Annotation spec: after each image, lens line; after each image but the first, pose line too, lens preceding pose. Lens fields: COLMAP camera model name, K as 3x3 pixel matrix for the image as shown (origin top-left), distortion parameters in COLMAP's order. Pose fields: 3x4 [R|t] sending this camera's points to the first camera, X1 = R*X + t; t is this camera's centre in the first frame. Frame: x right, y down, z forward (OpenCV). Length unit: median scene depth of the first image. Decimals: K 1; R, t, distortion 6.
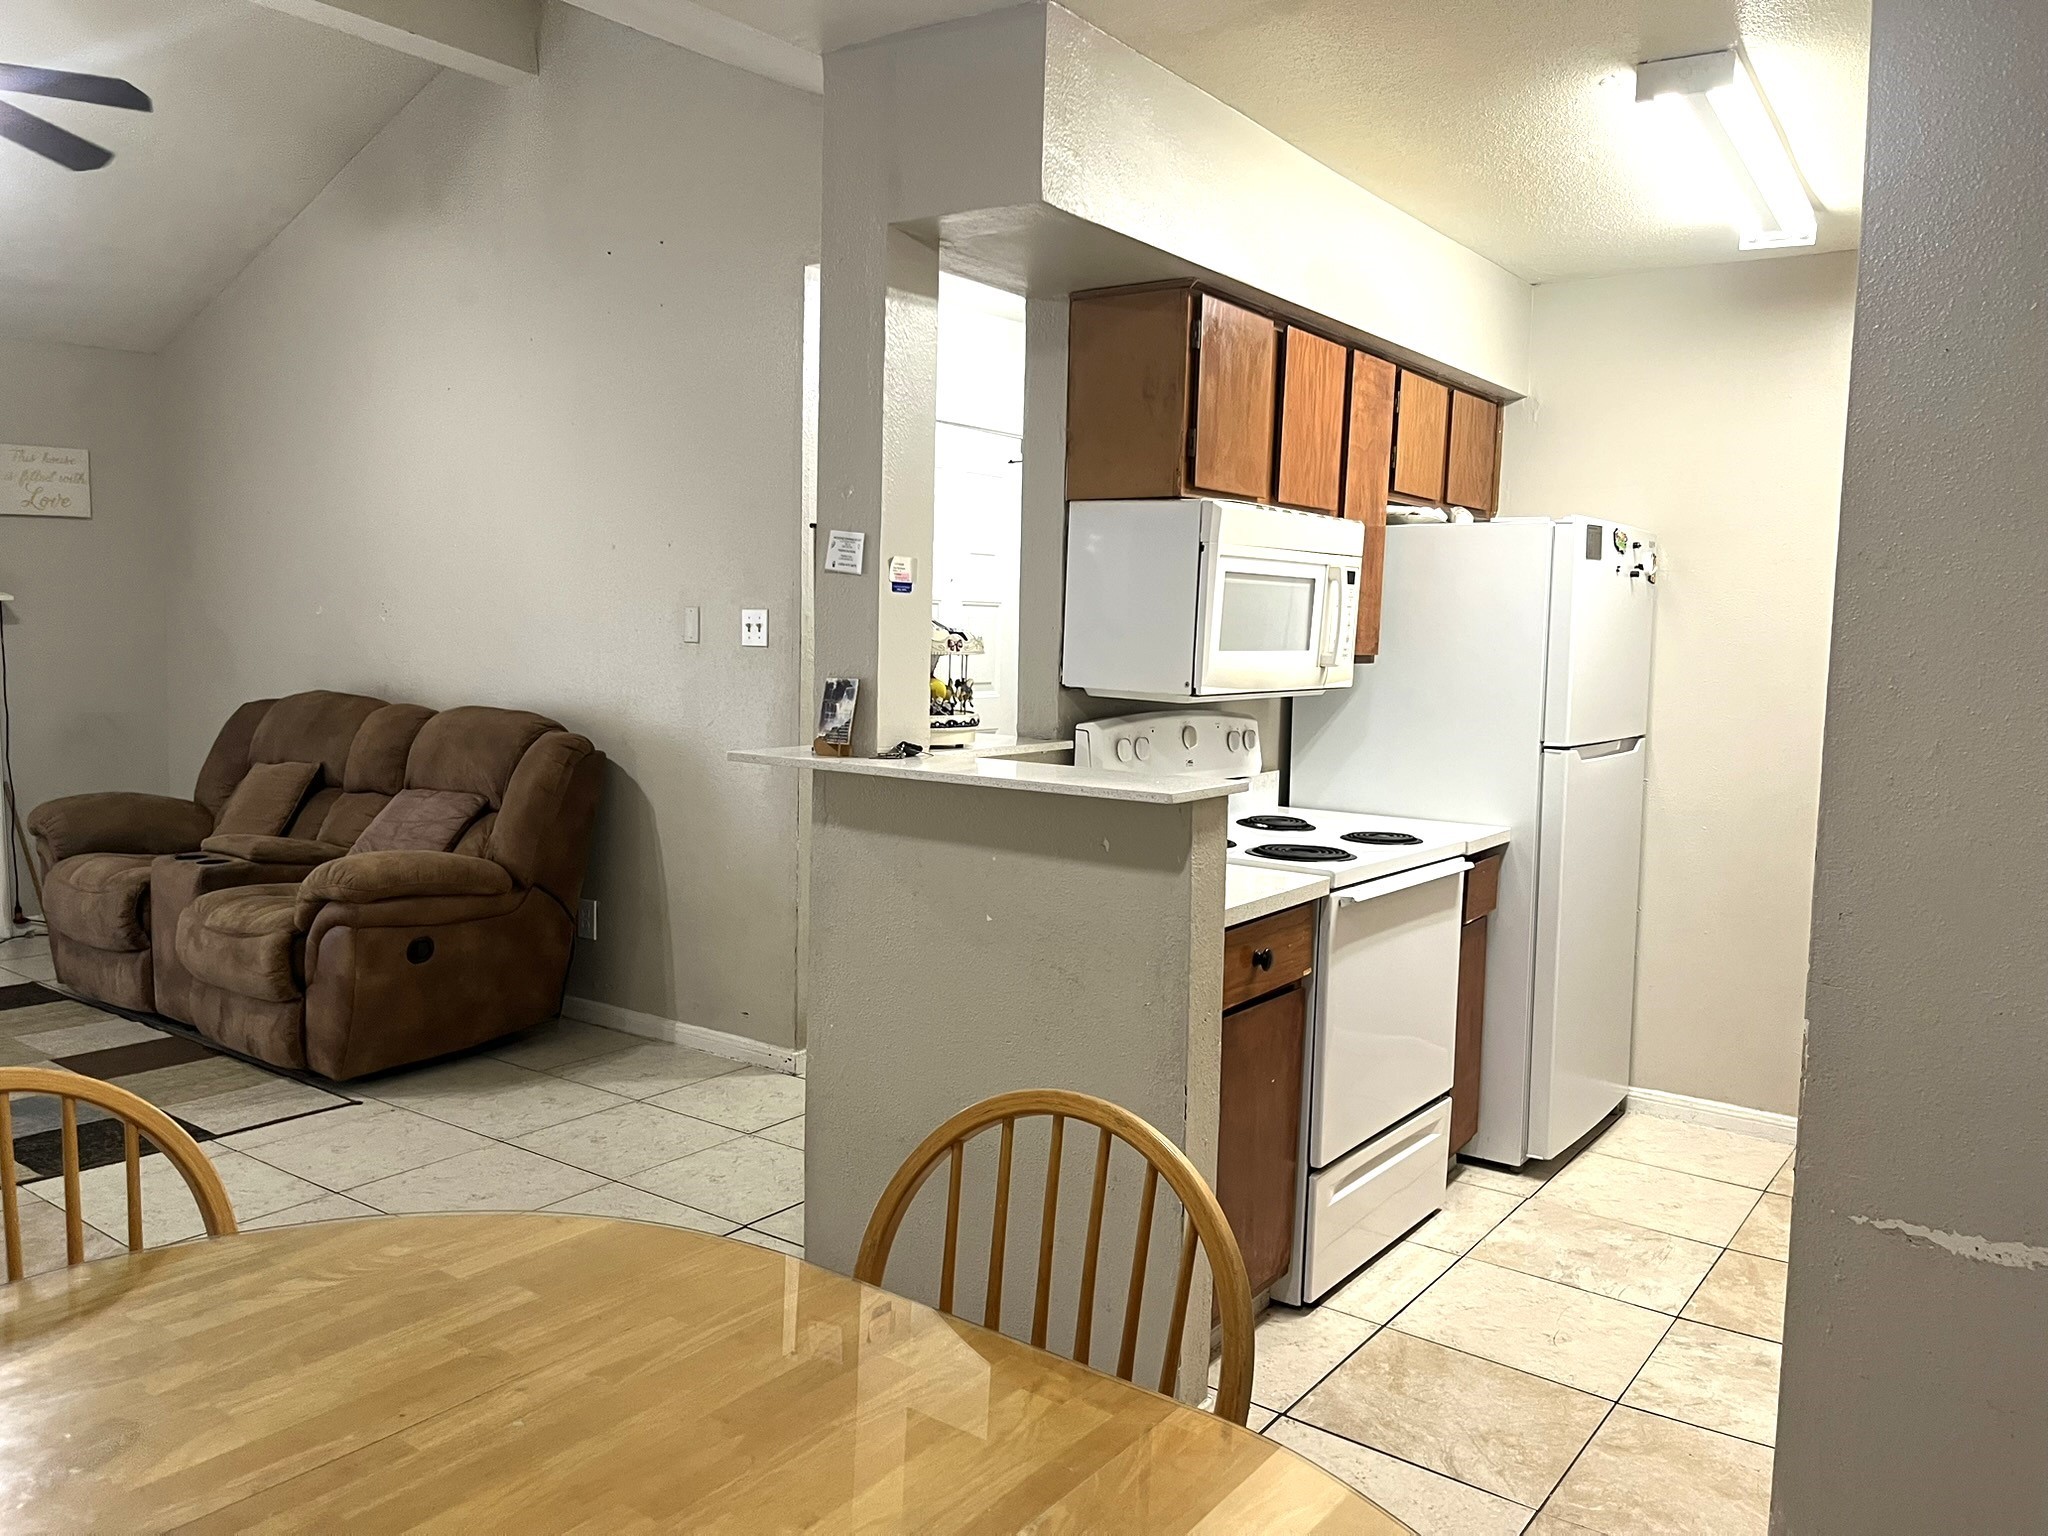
lens RADIAL K [[1555.8, 0, 1021.2], [0, 1555.8, 760.0], [0, 0, 1]] dist [0.030868, -0.003024]
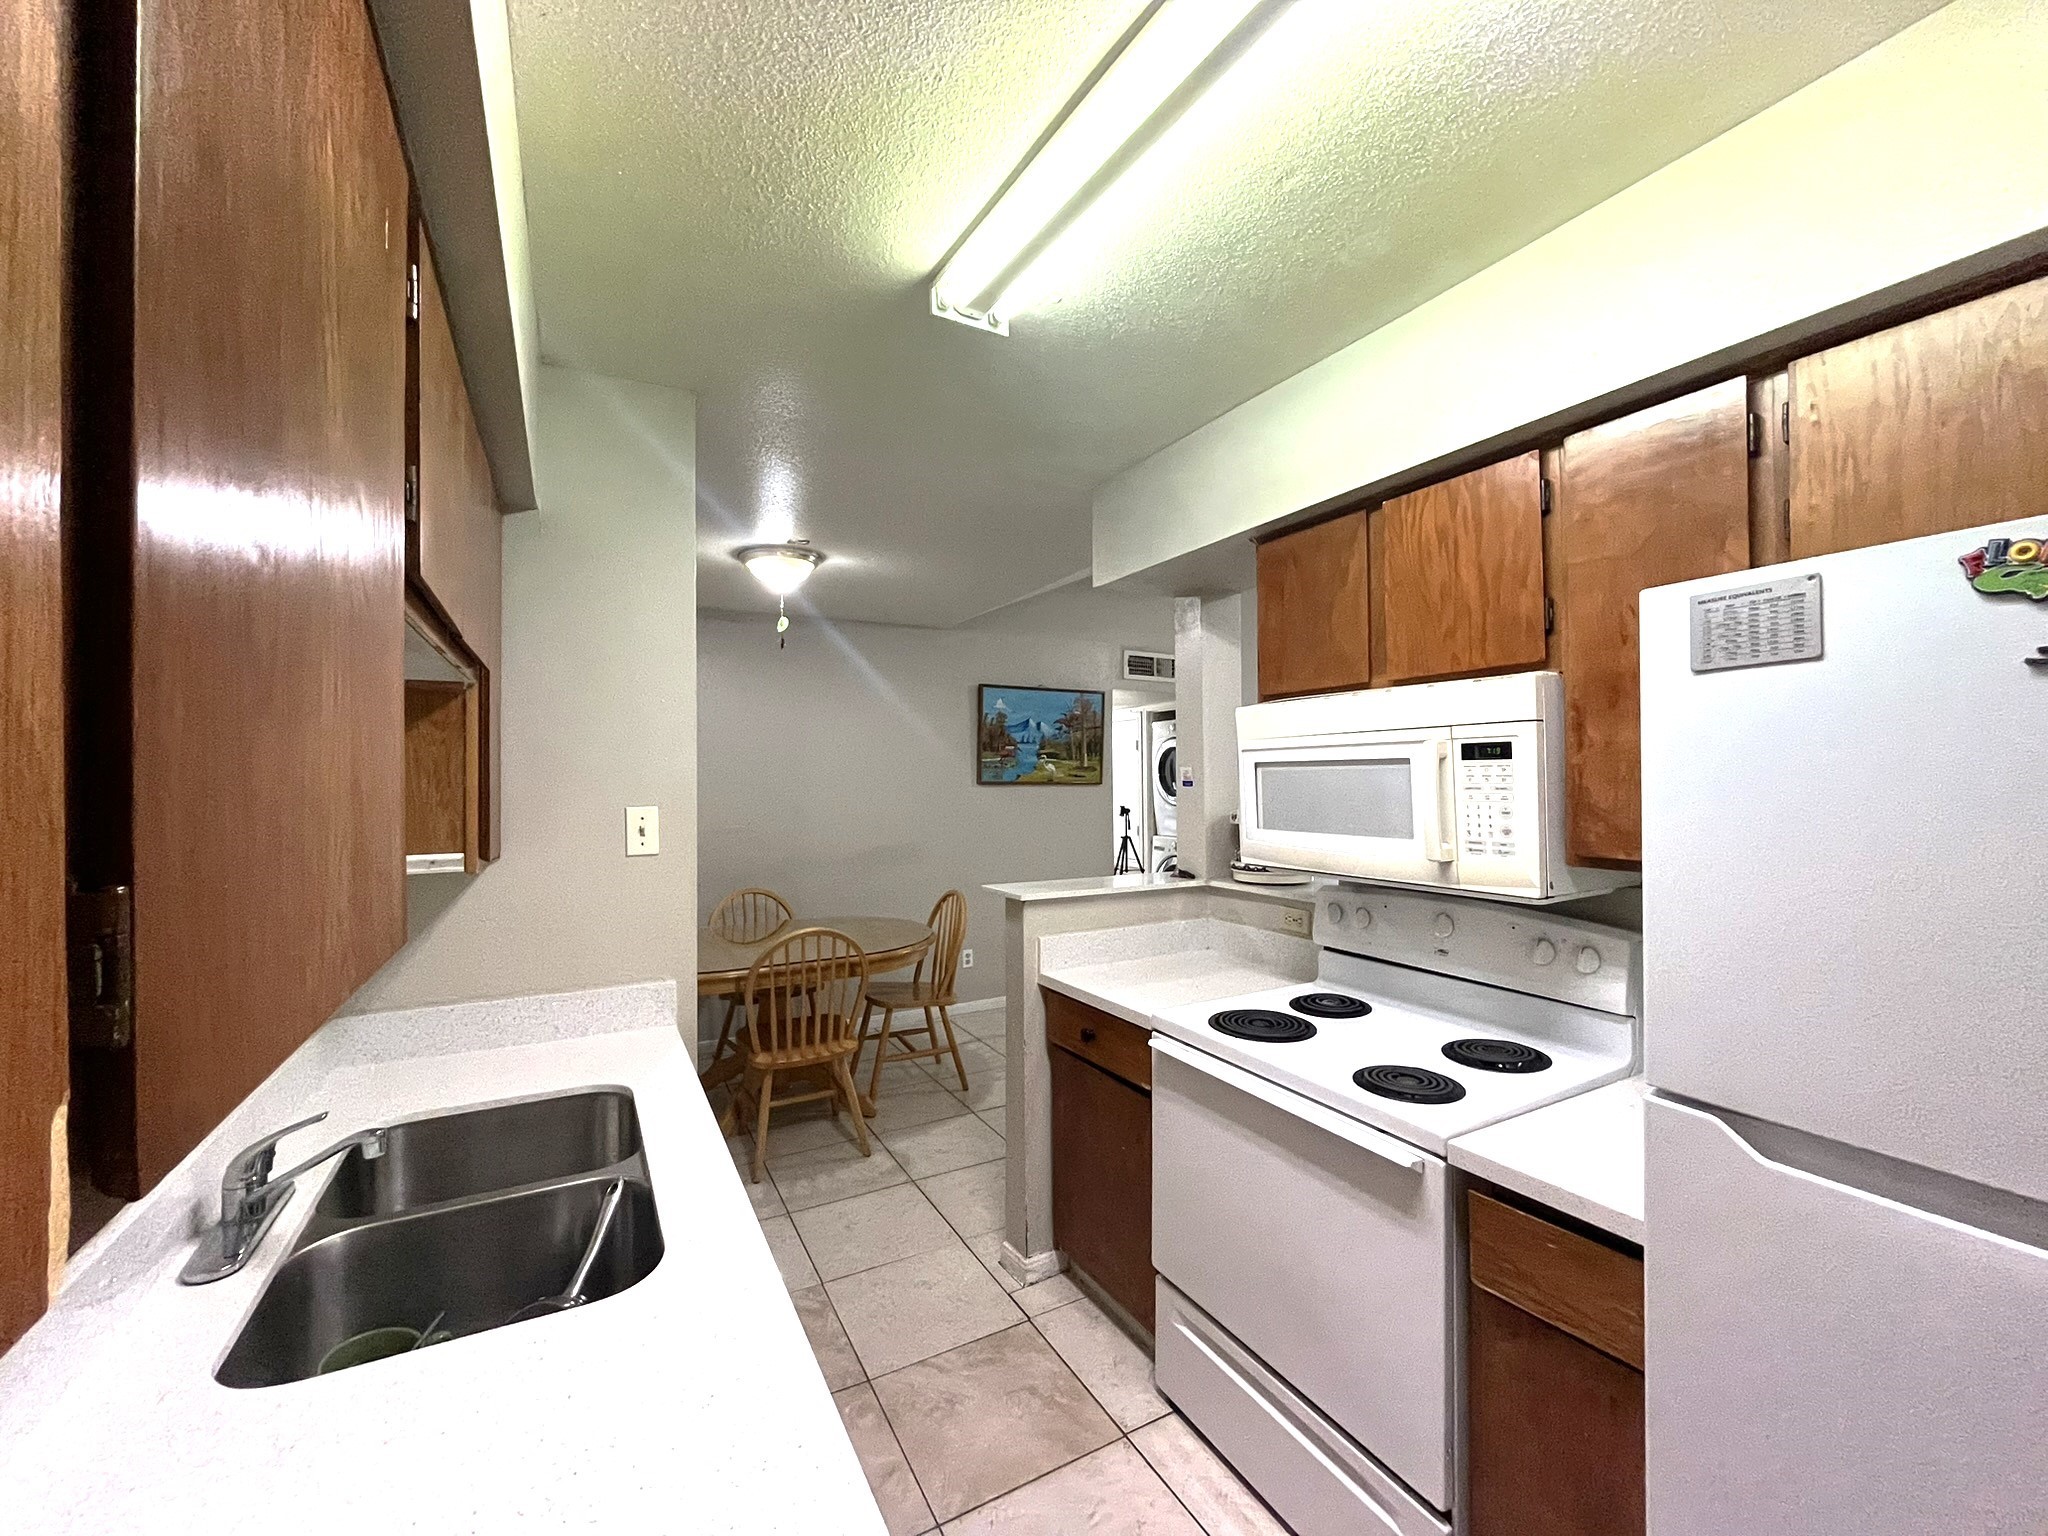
lens RADIAL K [[826.3, 0, 1019.6], [0, 826.3, 769.9], [0, 0, 1]] dist [-0.001705, -0.000862]
pose [[-0.443298, -0.031887, -0.895807, 0.651172], [-0.084494, 0.996404, 0.006345, -0.087010], [0.892383, 0.078503, -0.444398, 0.934133]]
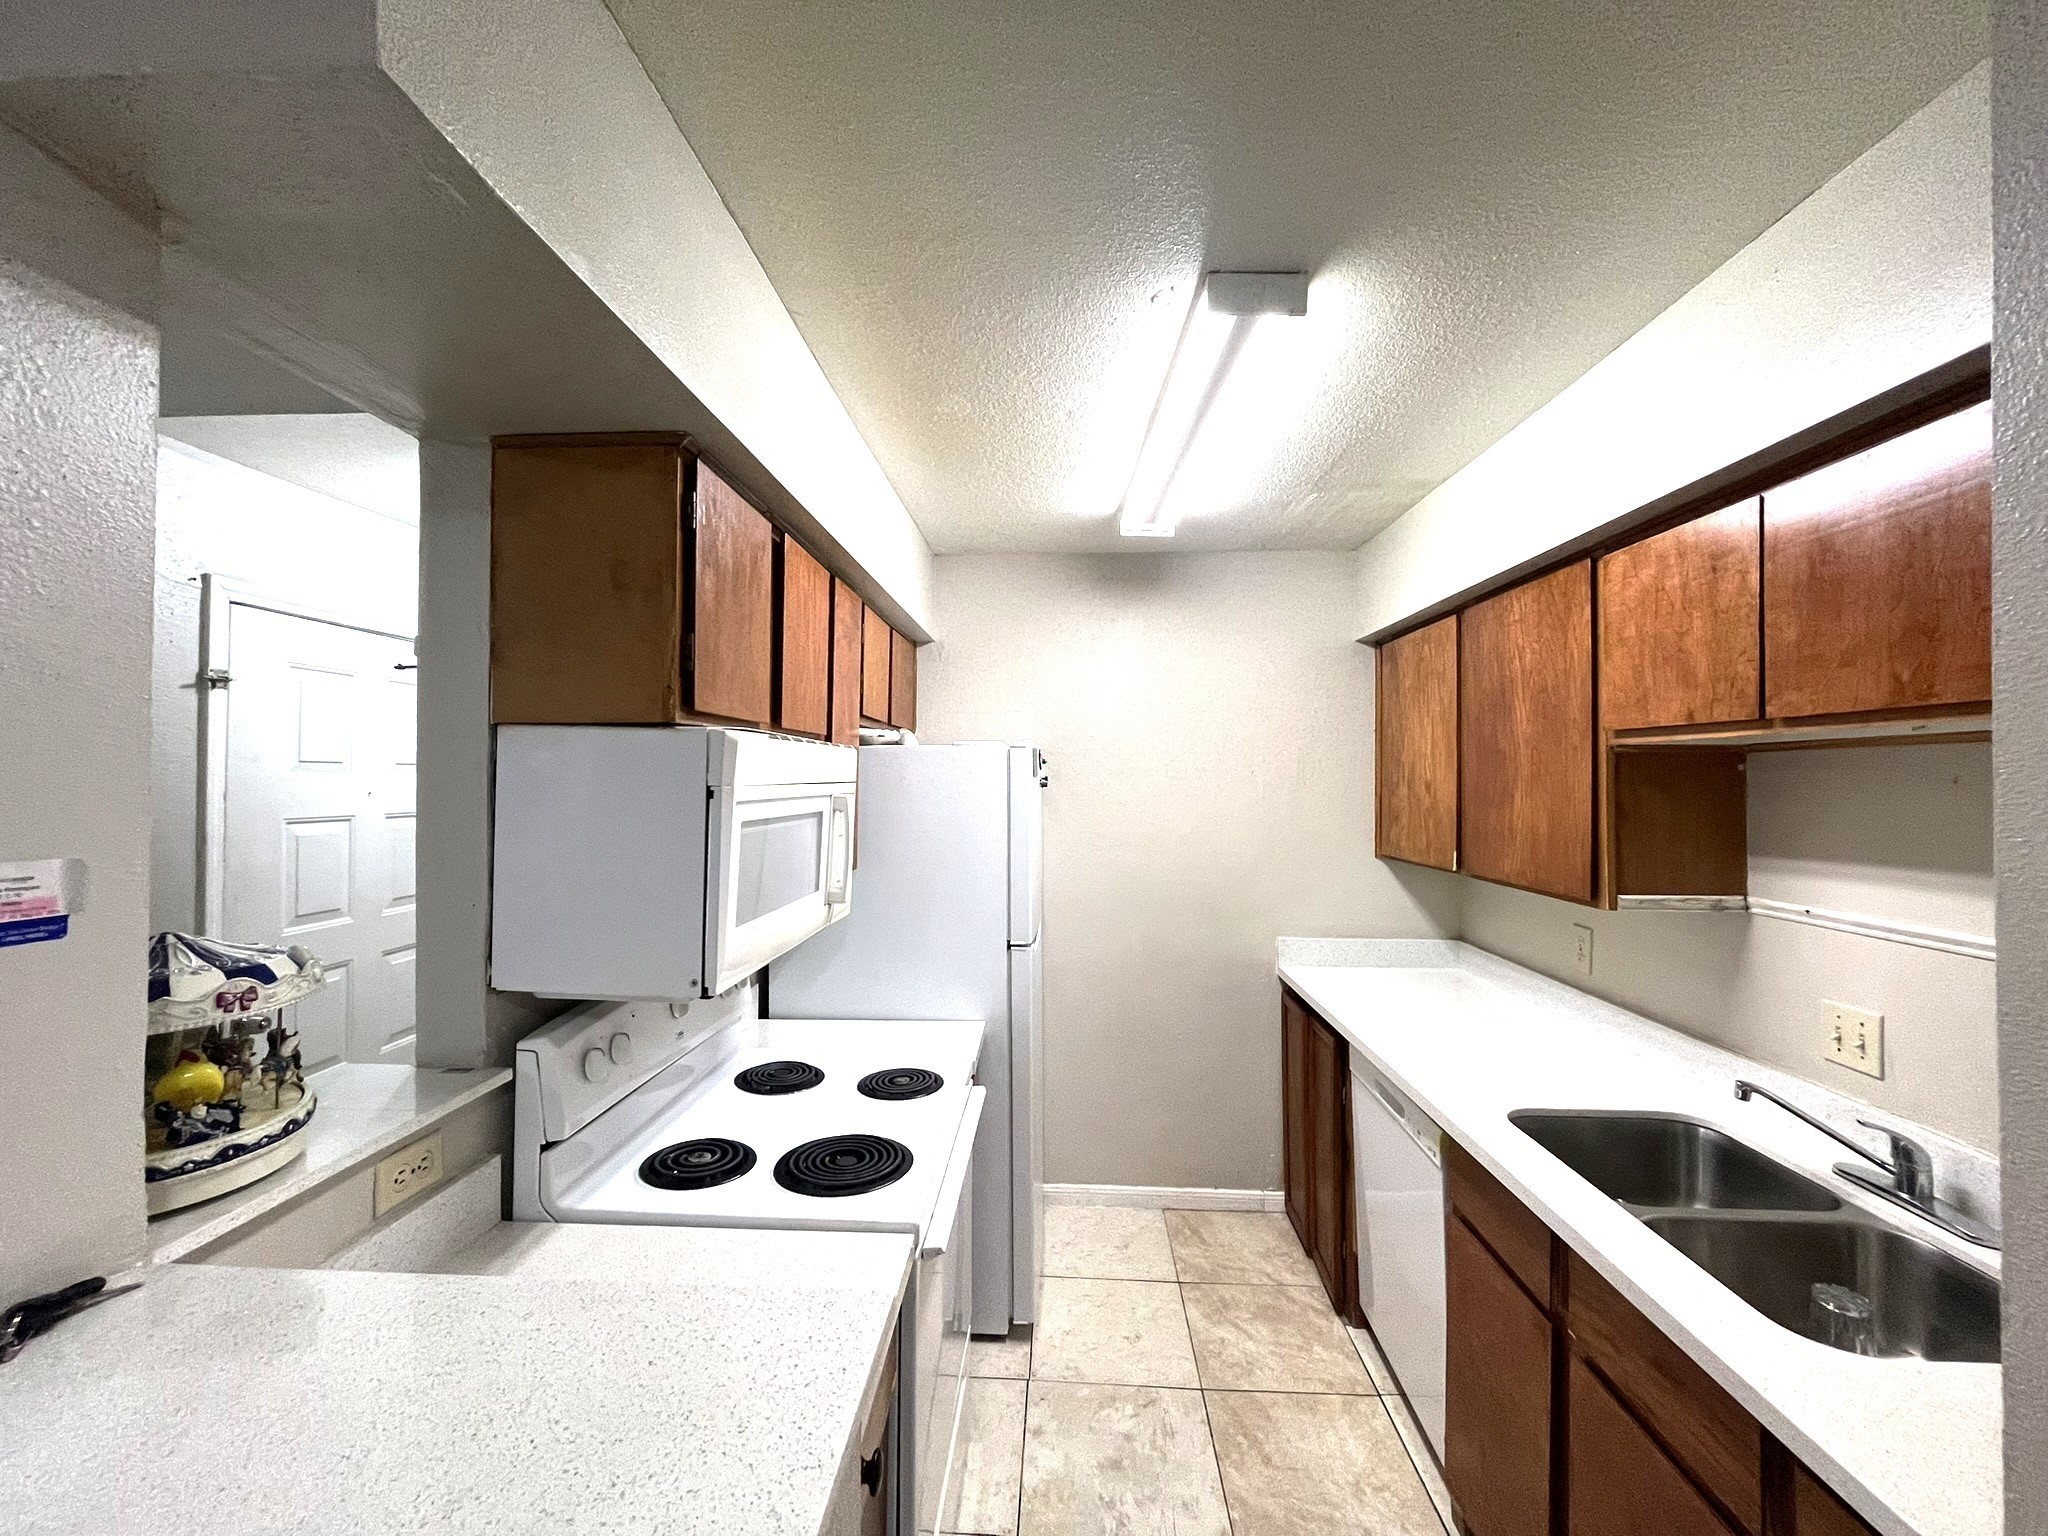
lens RADIAL K [[826.3, 0, 1019.6], [0, 826.3, 769.9], [0, 0, 1]] dist [-0.001705, -0.000862]
pose [[0.844373, -0.016036, 0.535516, 0.025996], [0.065567, 0.995131, -0.073584, -0.090067], [-0.531729, 0.097244, 0.841313, 0.490073]]
